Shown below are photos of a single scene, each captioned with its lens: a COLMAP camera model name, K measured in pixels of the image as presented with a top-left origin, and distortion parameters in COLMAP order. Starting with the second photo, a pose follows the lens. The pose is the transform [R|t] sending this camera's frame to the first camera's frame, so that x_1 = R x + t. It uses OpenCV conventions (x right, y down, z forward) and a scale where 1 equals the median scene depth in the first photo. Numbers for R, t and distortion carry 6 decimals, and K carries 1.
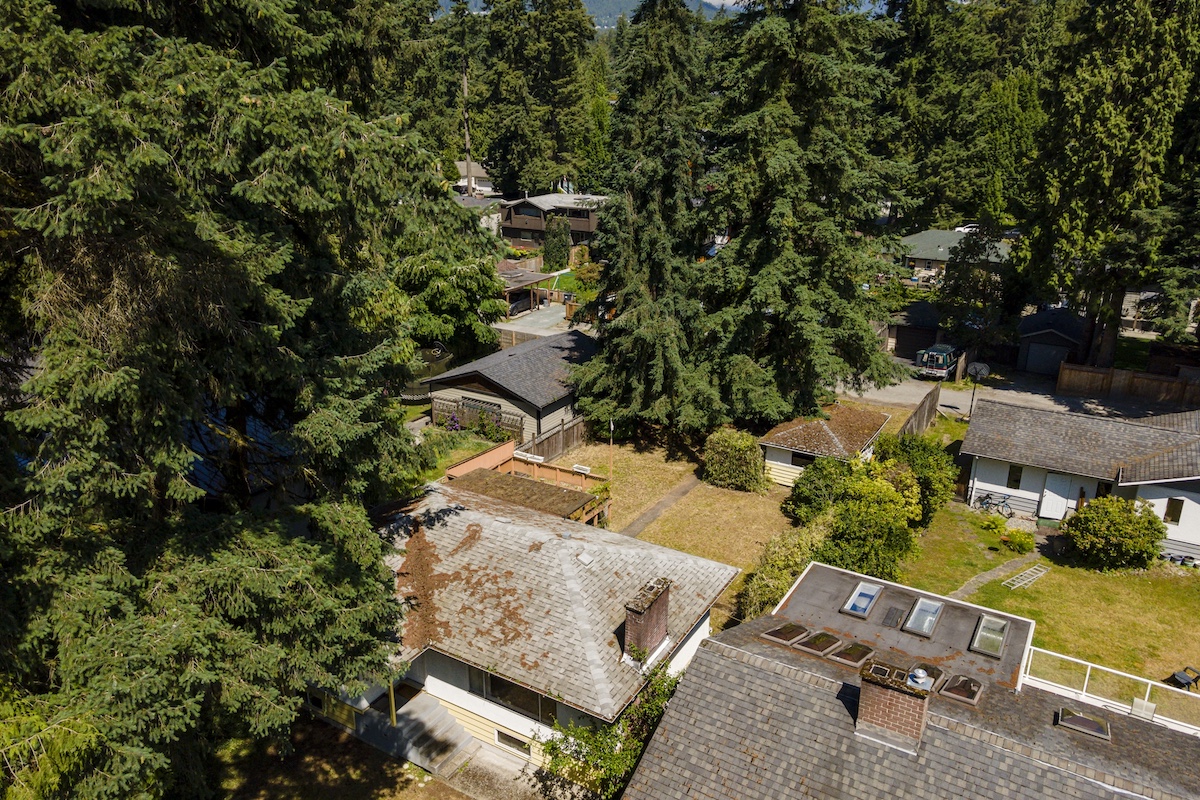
lens RADIAL K [[879.0, 0, 600.0], [0, 879.0, 400.0], [0, 0, 1]] dist [0.009275, 0.041855]
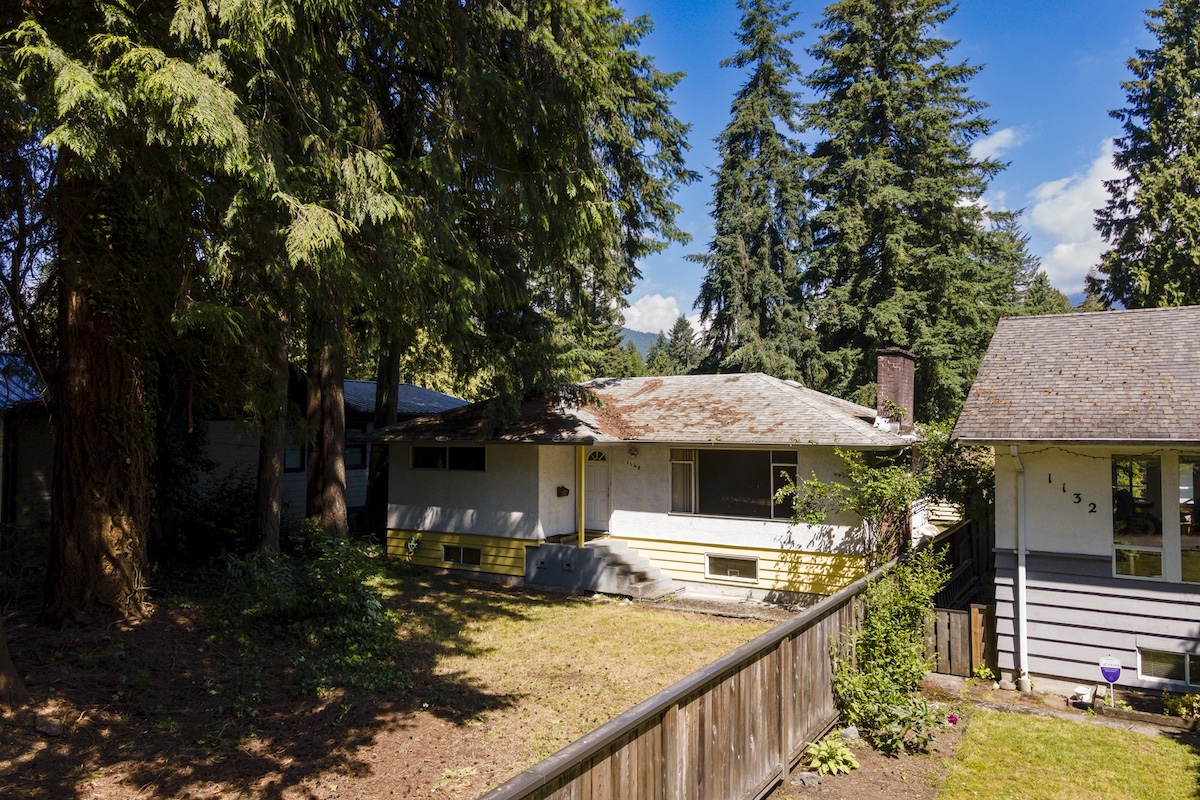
lens RADIAL K [[882.7, 0, 603.5], [0, 882.7, 373.5], [0, 0, 1]] dist [-0.000301, 0.071845]
pose [[0.999946, 0.010330, 0.001008, -0.093487], [-0.009135, 0.921992, -0.387100, 0.231808], [-0.004928, 0.387070, 0.922037, 0.085881]]
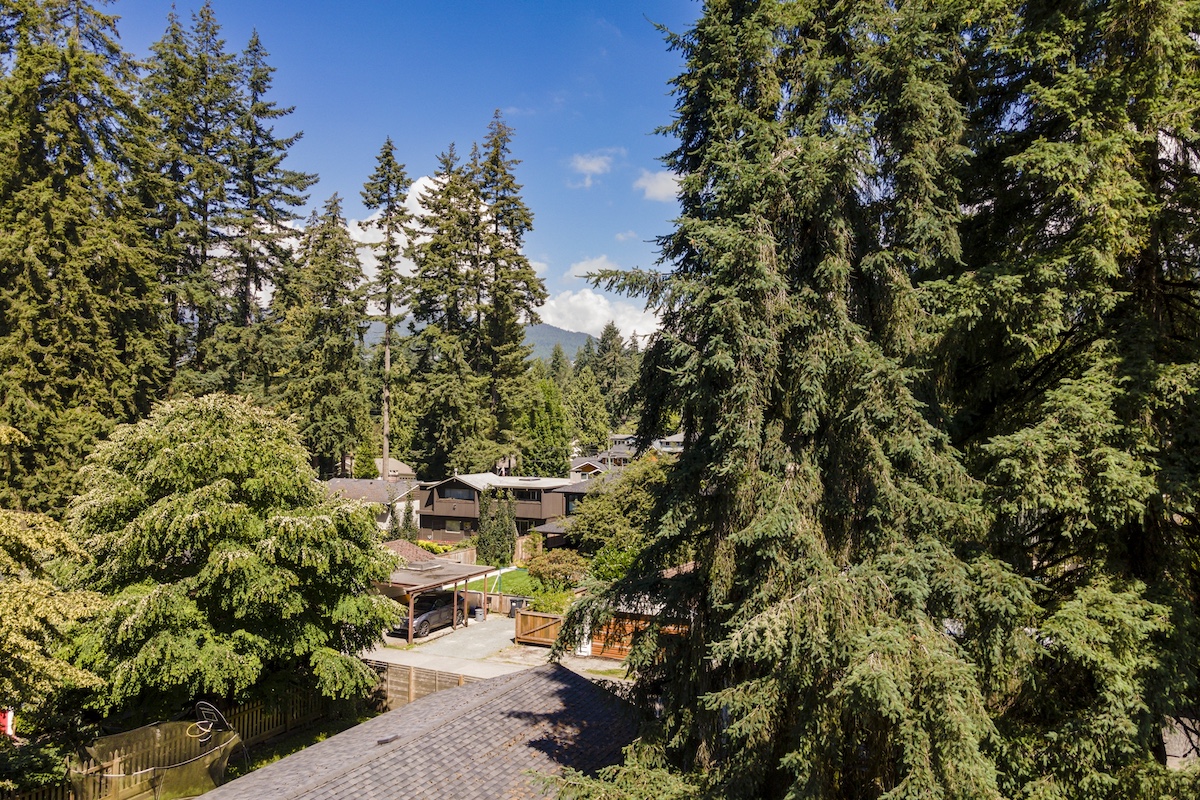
lens RADIAL K [[879.0, 0, 600.0], [0, 879.0, 400.0], [0, 0, 1]] dist [0.009275, 0.041855]
pose [[0.997033, 0.009239, 0.076425, -0.038282], [0.018681, 0.934059, -0.356630, -0.045397], [-0.074680, 0.356999, 0.931115, 0.542162]]
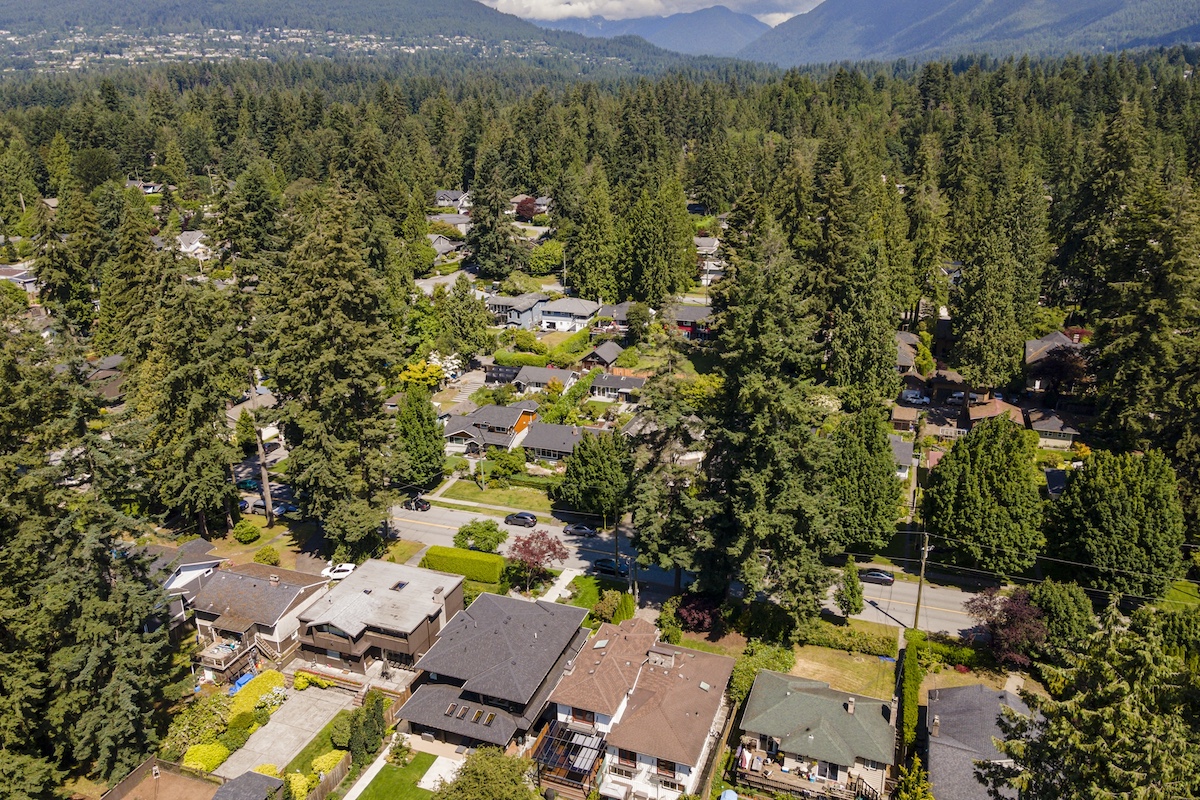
lens RADIAL K [[879.0, 0, 600.0], [0, 879.0, 400.0], [0, 0, 1]] dist [0.009275, 0.041855]
pose [[0.982893, -0.067451, 0.171380, 0.076121], [0.071114, 0.997350, -0.015322, -0.782467], [-0.169893, 0.027247, 0.985086, 0.240014]]
